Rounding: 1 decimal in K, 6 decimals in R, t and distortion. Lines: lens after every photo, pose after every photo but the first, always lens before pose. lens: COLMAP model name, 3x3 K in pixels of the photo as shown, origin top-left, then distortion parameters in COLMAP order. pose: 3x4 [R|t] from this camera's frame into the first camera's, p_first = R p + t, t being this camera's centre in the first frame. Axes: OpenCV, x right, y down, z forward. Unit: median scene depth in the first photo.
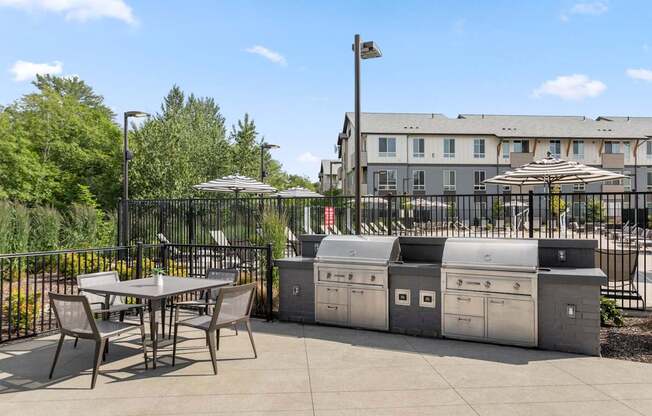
lens RADIAL K [[462.9, 0, 327.3], [0, 462.9, 208.5], [0, 0, 1]] dist [0.001705, -0.001147]
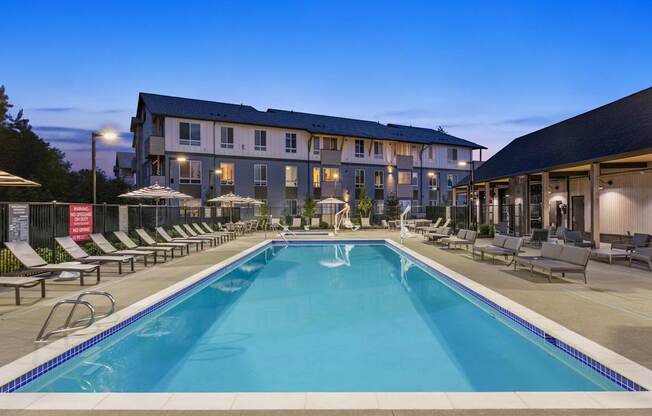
lens RADIAL K [[462.9, 0, 327.8], [0, 462.9, 208.4], [0, 0, 1]] dist [0.001705, -0.001147]
pose [[0.915294, -0.001180, 0.402785, 0.016520], [-0.001040, 0.999985, 0.005292, -0.000449], [-0.402786, -0.005263, 0.915279, 0.105471]]
